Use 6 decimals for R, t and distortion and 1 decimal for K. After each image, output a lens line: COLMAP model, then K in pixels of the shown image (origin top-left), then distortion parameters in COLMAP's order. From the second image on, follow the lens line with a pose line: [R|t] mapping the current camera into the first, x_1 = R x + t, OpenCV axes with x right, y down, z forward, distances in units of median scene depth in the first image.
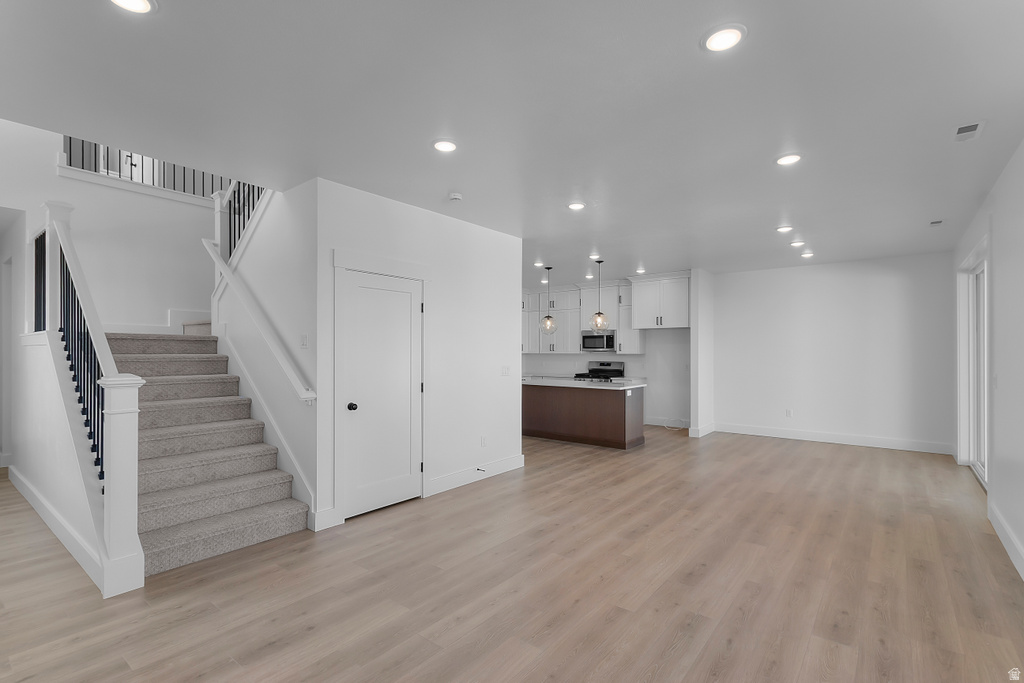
lens RADIAL K [[480.6, 0, 516.5], [0, 480.6, 350.2], [0, 0, 1]] dist [0.006066, -0.001545]
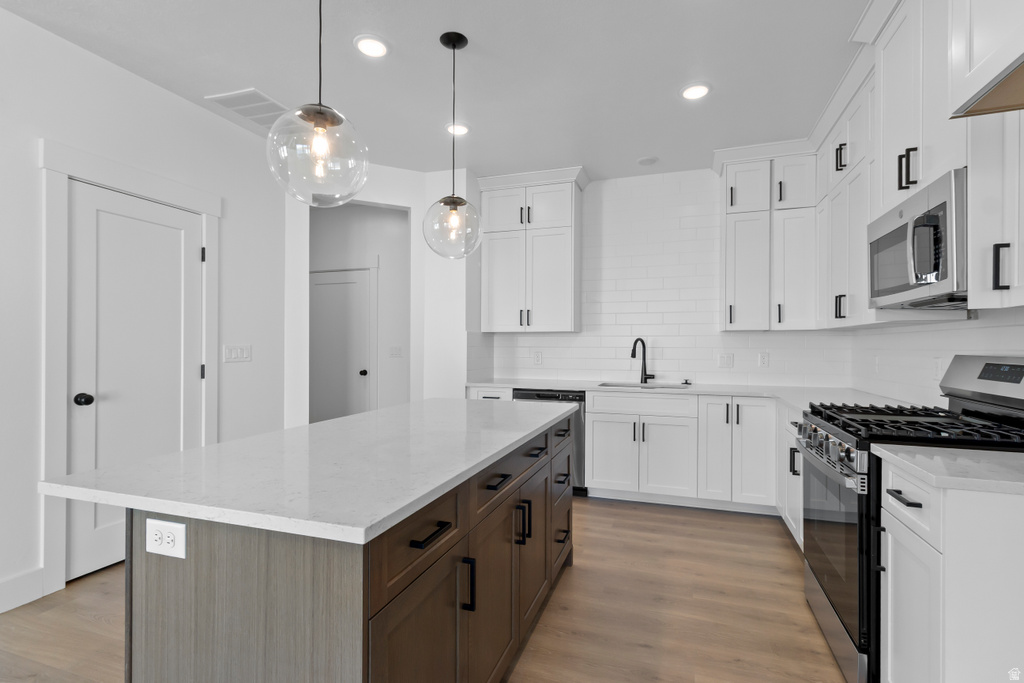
lens RADIAL K [[480.6, 0, 517.6], [0, 480.6, 344.1], [0, 0, 1]] dist [0.006066, -0.001545]
pose [[0.328031, -0.004656, -0.944656, 0.306810], [-0.000095, 0.999988, -0.004962, 0.019950], [0.944667, 0.001717, 0.328026, 0.776709]]
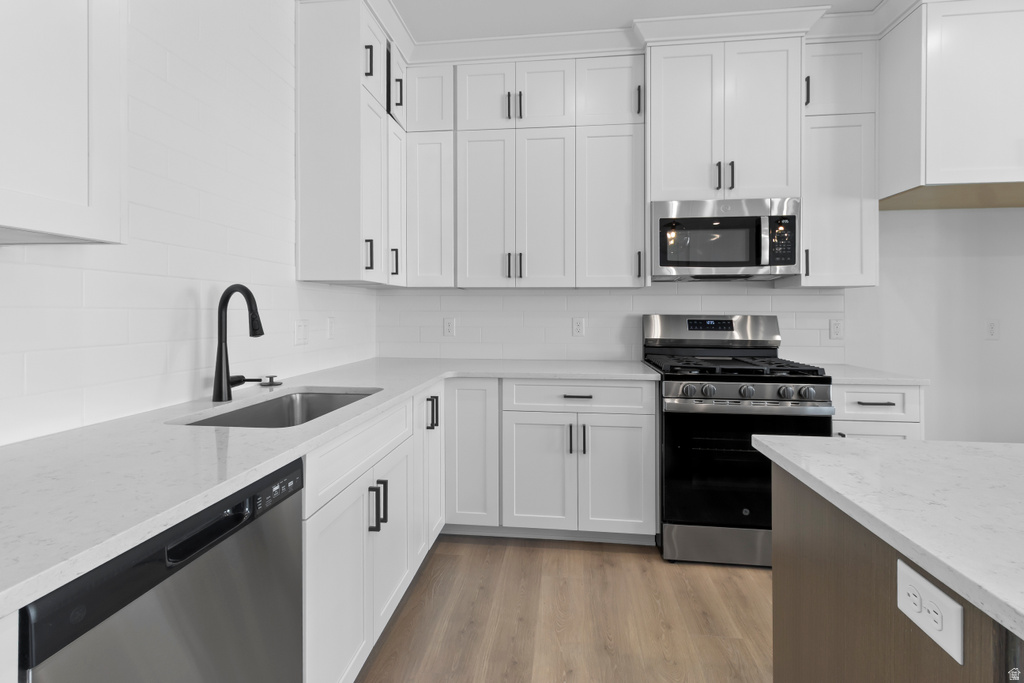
lens RADIAL K [[480.6, 0, 515.8], [0, 480.6, 307.9], [0, 0, 1]] dist [0.006066, -0.001545]
pose [[0.852990, 0.003799, 0.521913, -0.071543], [-0.002158, 0.999991, -0.003751, 0.020932], [-0.521923, 0.002073, 0.852990, 0.828670]]
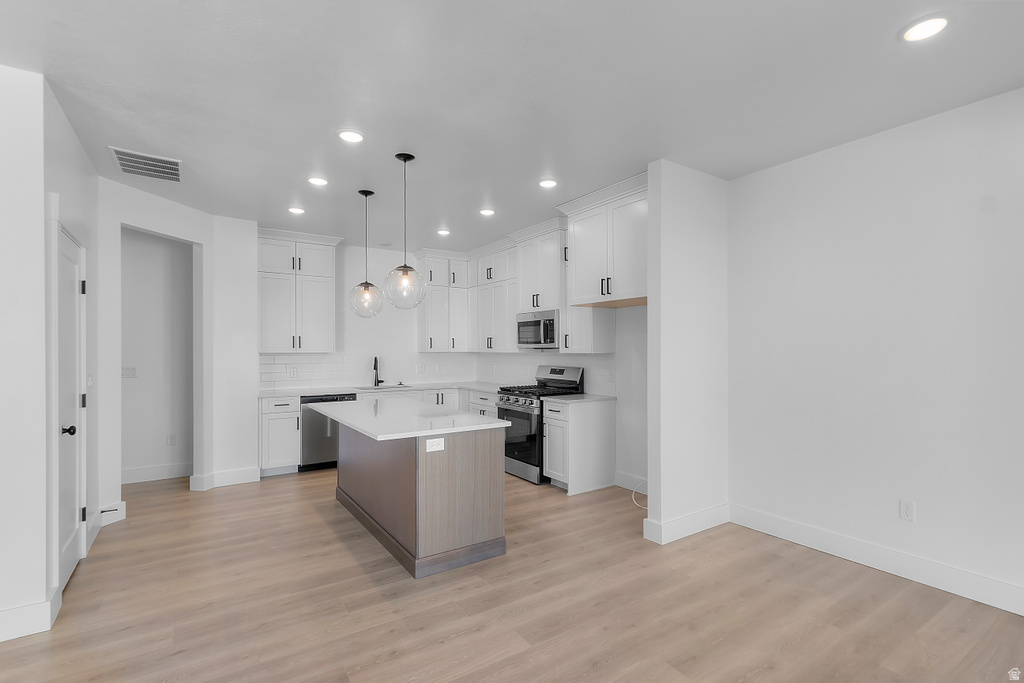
lens RADIAL K [[480.6, 0, 518.7], [0, 480.6, 347.4], [0, 0, 1]] dist [0.006066, -0.001545]
pose [[0.953248, -0.004922, -0.302150, 0.321044], [0.004658, 0.999988, -0.001593, 0.001578], [0.302154, 0.000111, 0.953259, 0.449624]]
